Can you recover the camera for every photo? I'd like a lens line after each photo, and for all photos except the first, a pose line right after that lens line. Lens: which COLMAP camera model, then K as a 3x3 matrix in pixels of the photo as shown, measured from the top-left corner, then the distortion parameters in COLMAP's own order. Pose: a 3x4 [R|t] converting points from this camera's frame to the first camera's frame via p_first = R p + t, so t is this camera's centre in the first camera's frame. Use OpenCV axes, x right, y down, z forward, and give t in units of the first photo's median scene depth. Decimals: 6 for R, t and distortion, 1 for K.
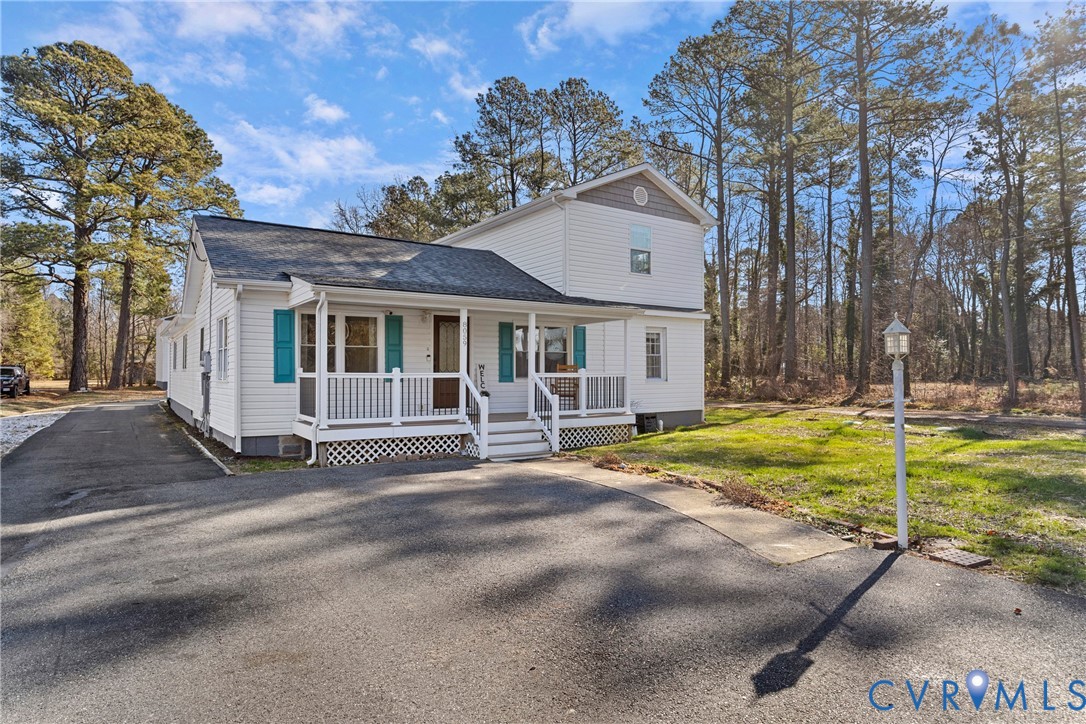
lens RADIAL K [[635.3, 0, 536.3], [0, 635.3, 357.5], [0, 0, 1]] dist [-0.006254, 0.000050]
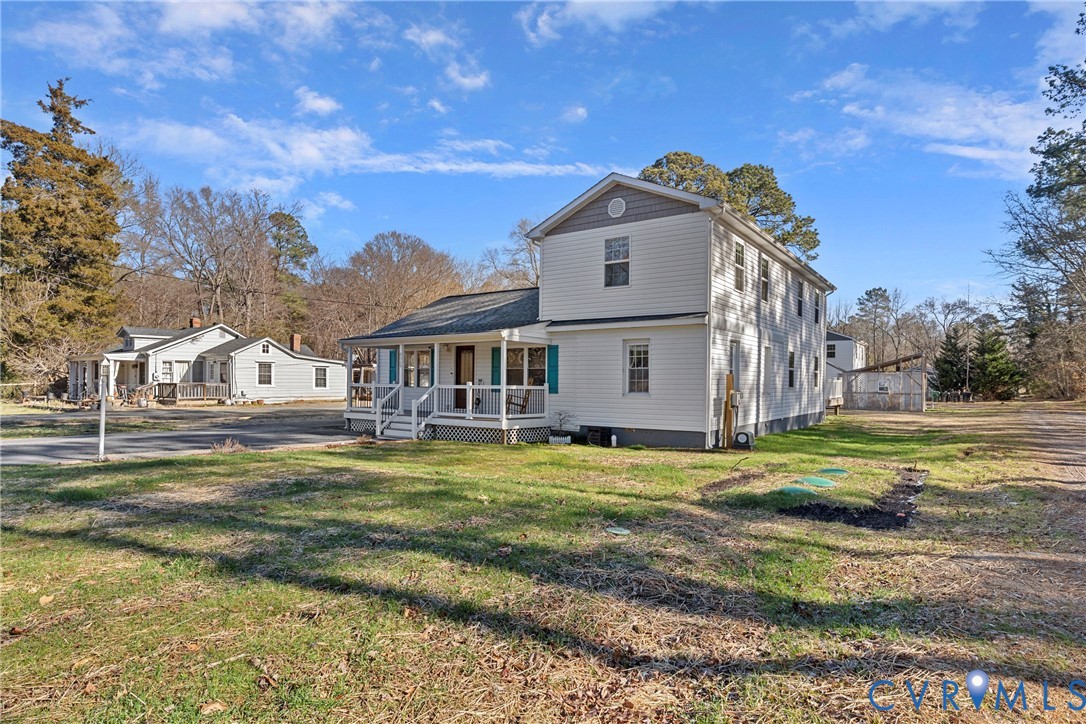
lens RADIAL K [[581.7, 0, 542.7], [0, 581.7, 372.6], [0, 0, 1]] dist [0.002394, 0.003632]
pose [[0.342148, -0.008093, -0.939611, 1.198743], [0.017781, 0.999840, -0.002138, 0.002674], [0.939478, -0.015975, 0.342237, 0.710790]]
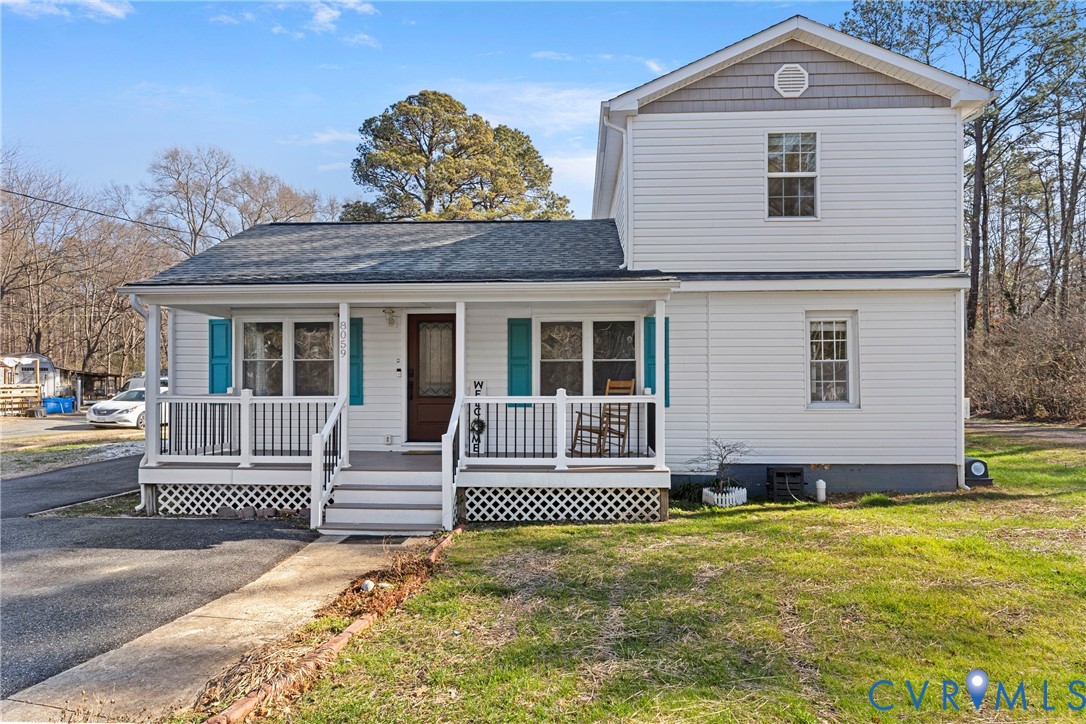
lens RADIAL K [[664.3, 0, 542.8], [0, 664.3, 372.1], [0, 0, 1]] dist [0.005220, -0.000415]
pose [[0.794963, -0.011101, -0.606556, 0.424461], [0.016962, 0.999848, 0.003932, -0.000832], [0.606420, -0.013415, 0.795031, 0.482078]]
